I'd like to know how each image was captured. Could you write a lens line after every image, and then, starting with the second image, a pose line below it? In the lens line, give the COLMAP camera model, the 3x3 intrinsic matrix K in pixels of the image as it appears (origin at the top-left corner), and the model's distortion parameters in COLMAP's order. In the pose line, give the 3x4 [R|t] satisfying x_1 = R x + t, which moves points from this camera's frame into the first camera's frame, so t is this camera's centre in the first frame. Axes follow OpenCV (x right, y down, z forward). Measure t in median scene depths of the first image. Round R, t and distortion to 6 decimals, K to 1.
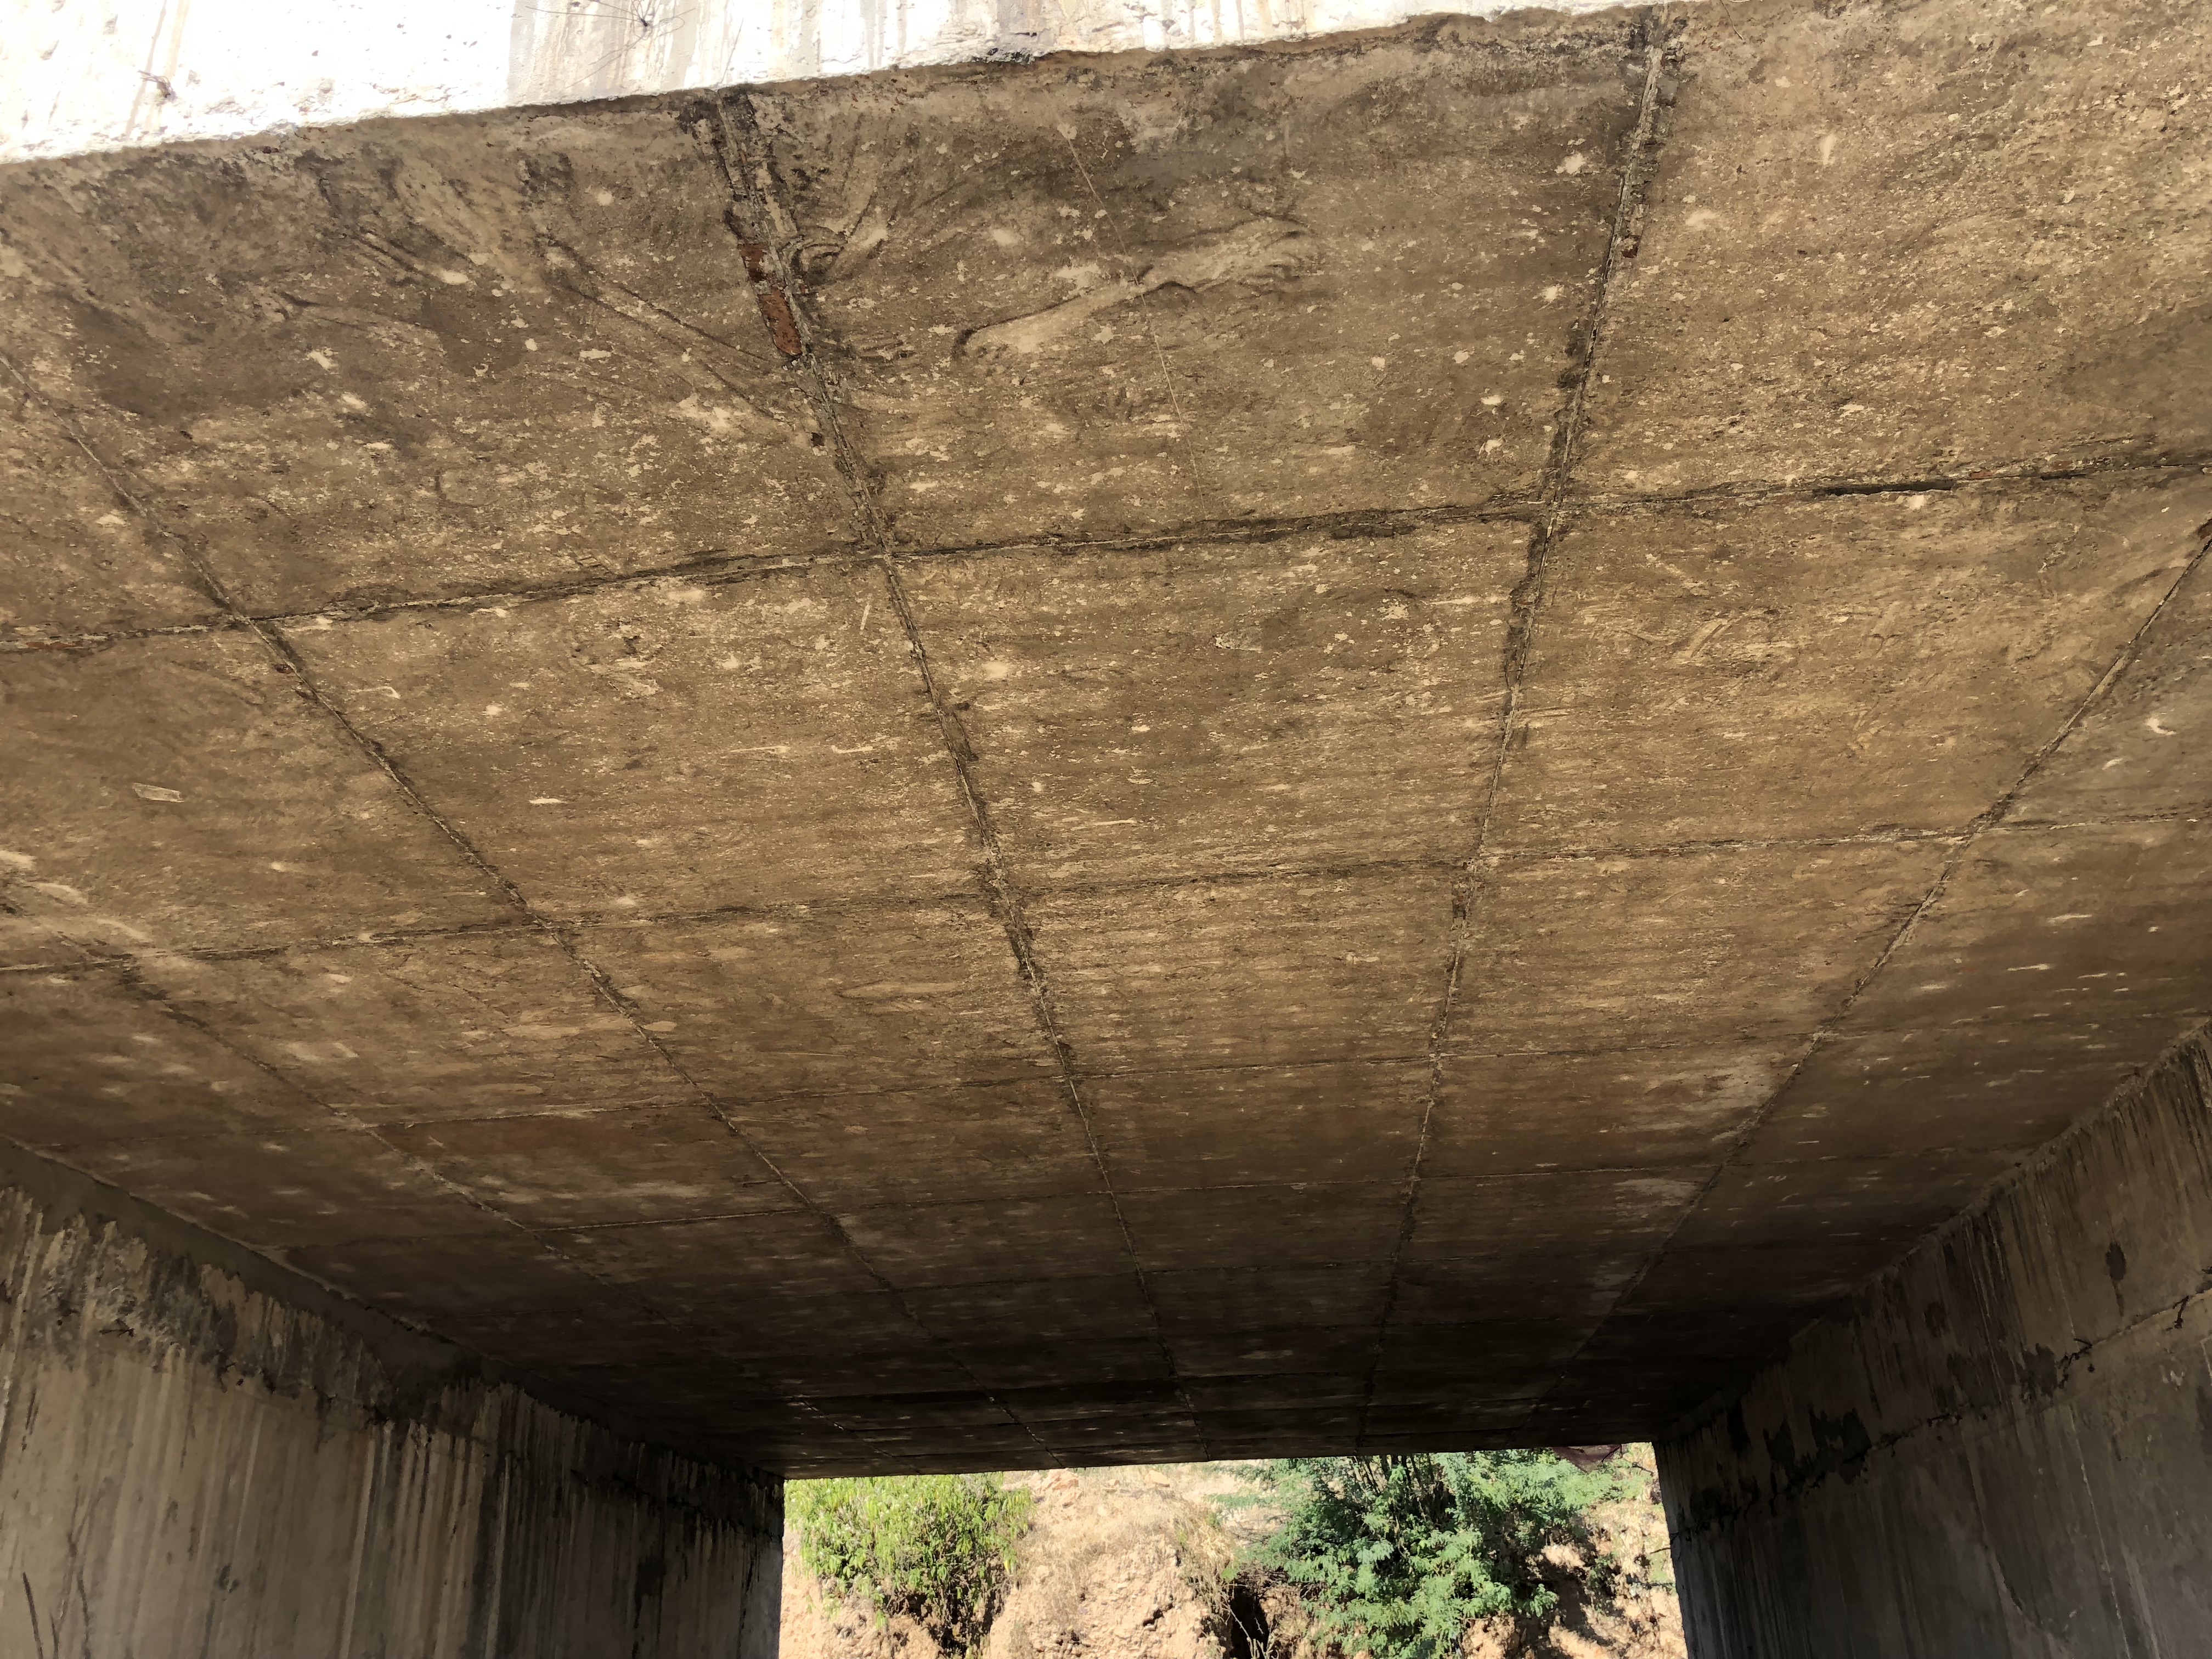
lens RADIAL K [[1862.7, 0, 1098.8], [0, 1862.7, 811.7], [0, 0, 1]] dist [0.019079, 0.009513]
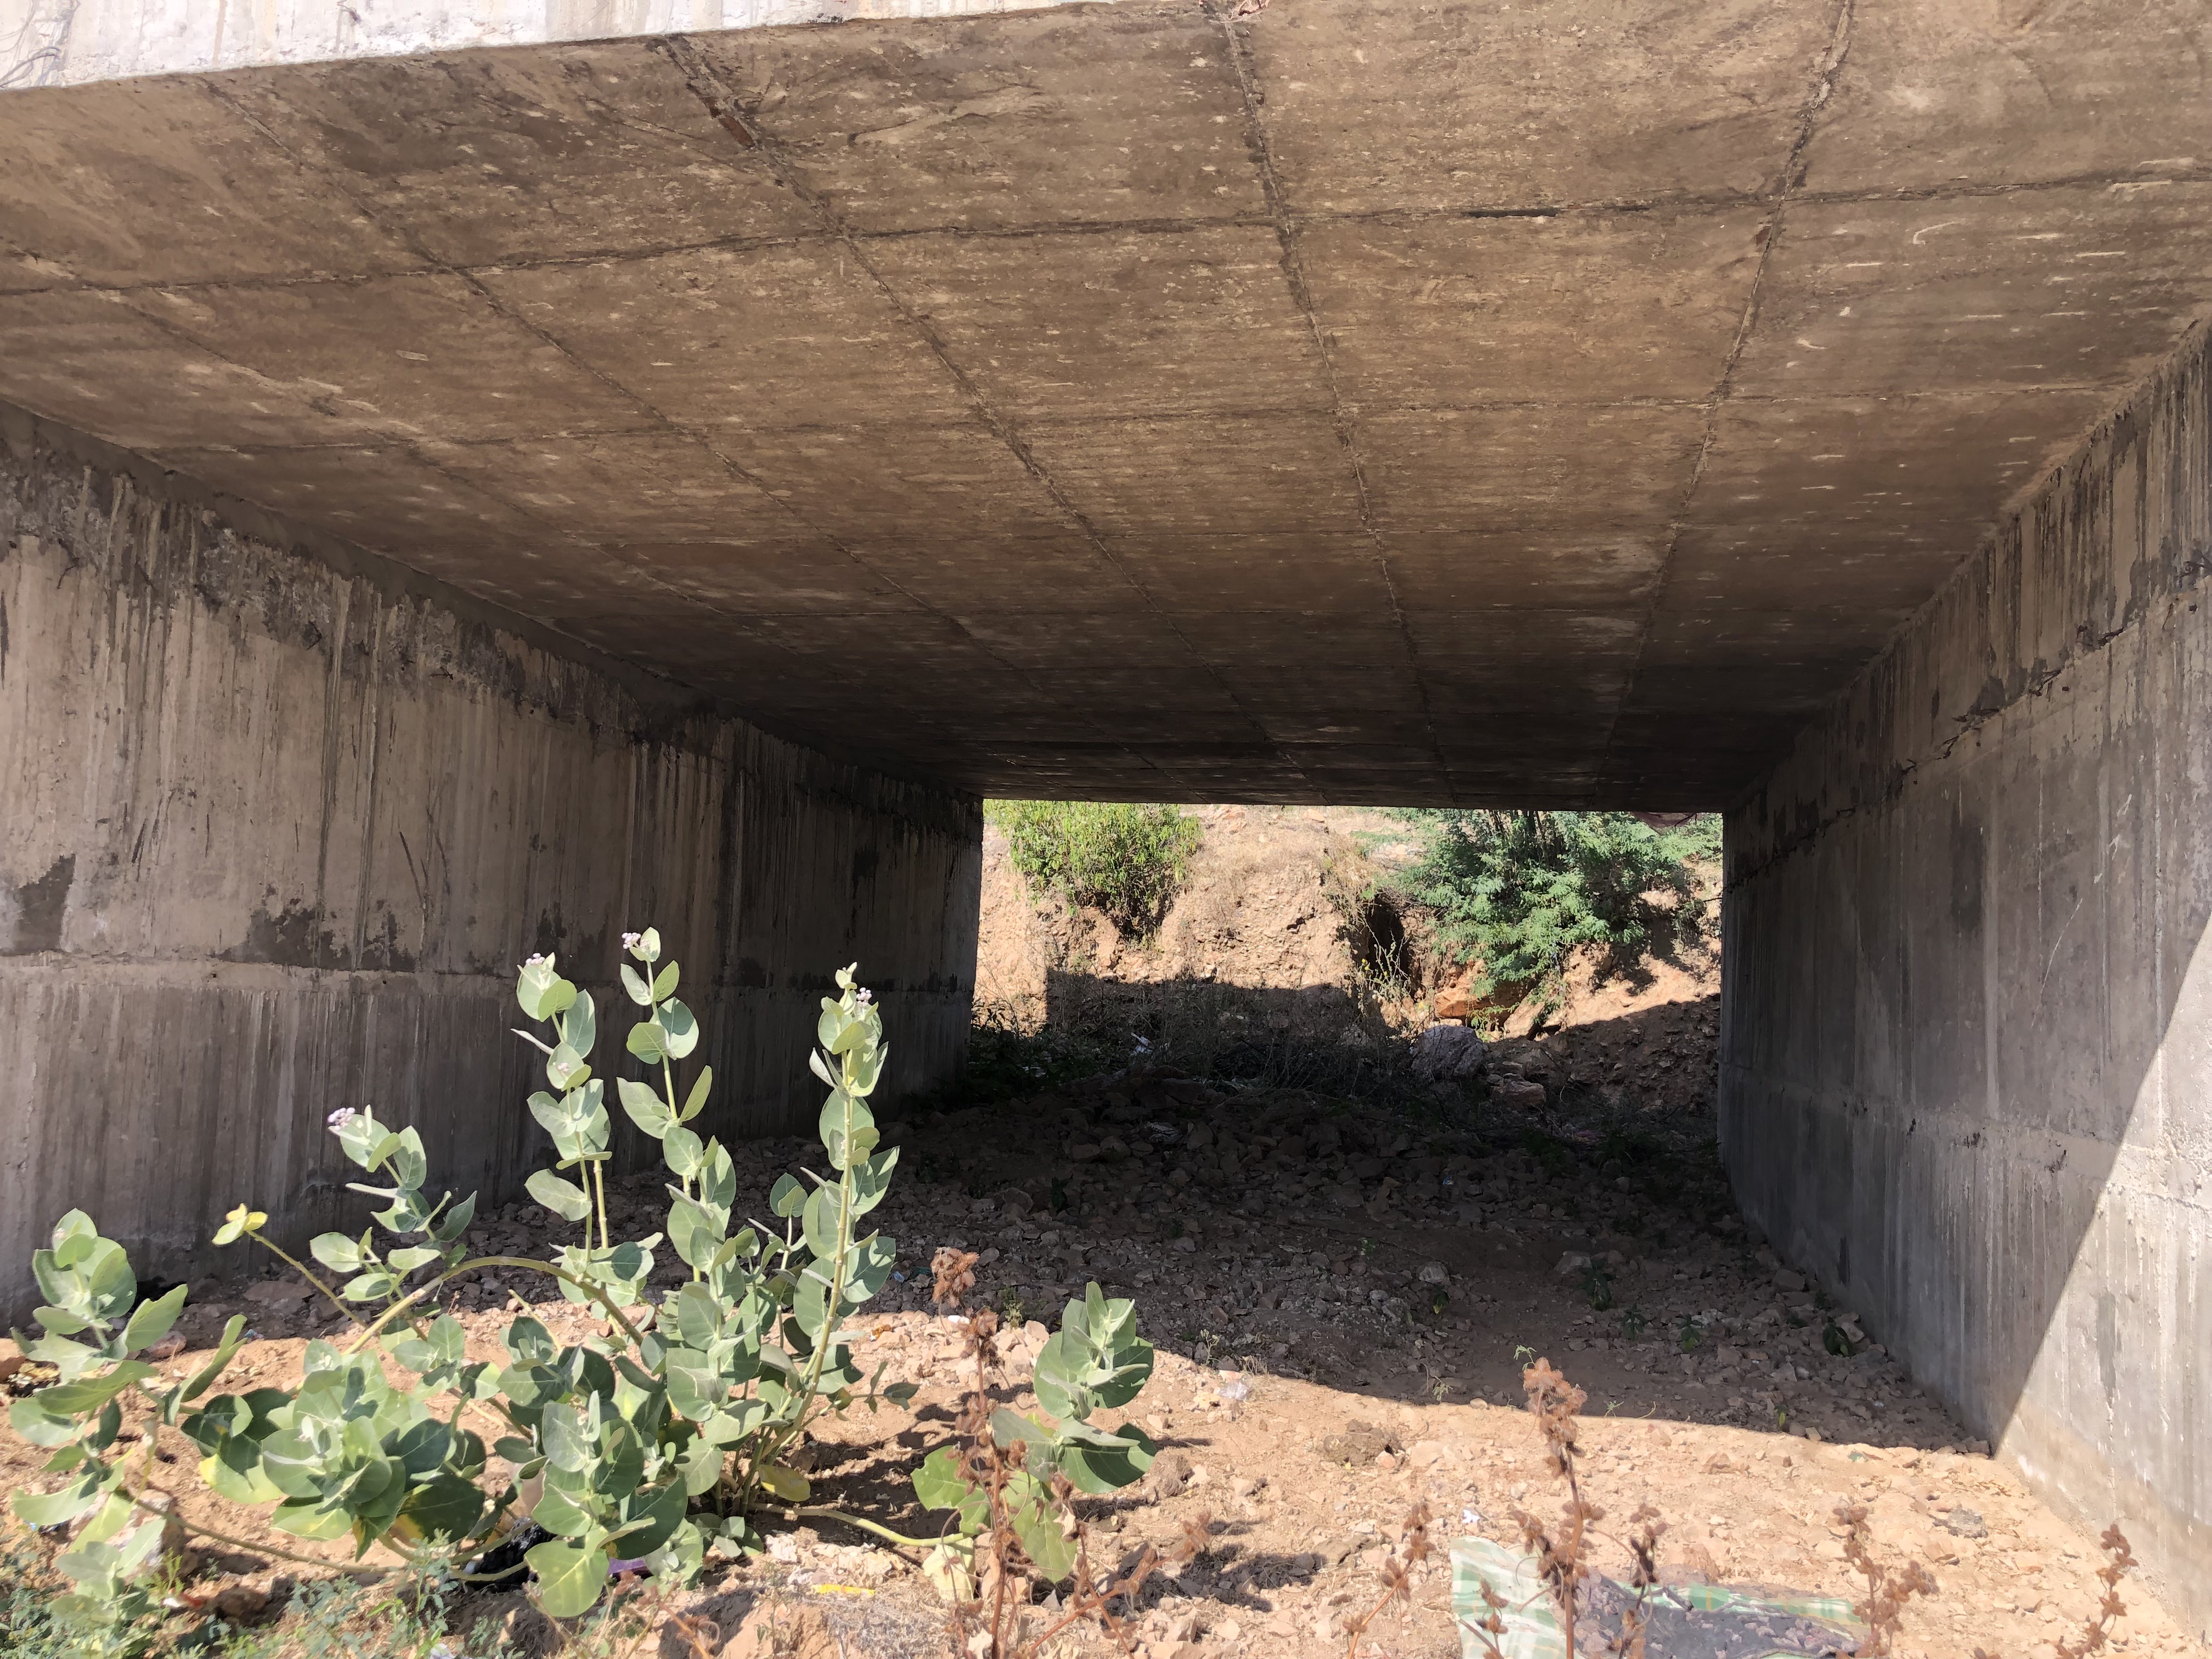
lens RADIAL K [[1857.6, 0, 1104.5], [0, 1857.6, 860.9], [0, 0, 1]] dist [0.140611, -0.429610]
pose [[0.988871, 0.064911, -0.133869, 0.147330], [-0.011295, 0.929961, 0.367484, -0.103440], [0.148347, -0.361883, 0.920345, -0.242206]]
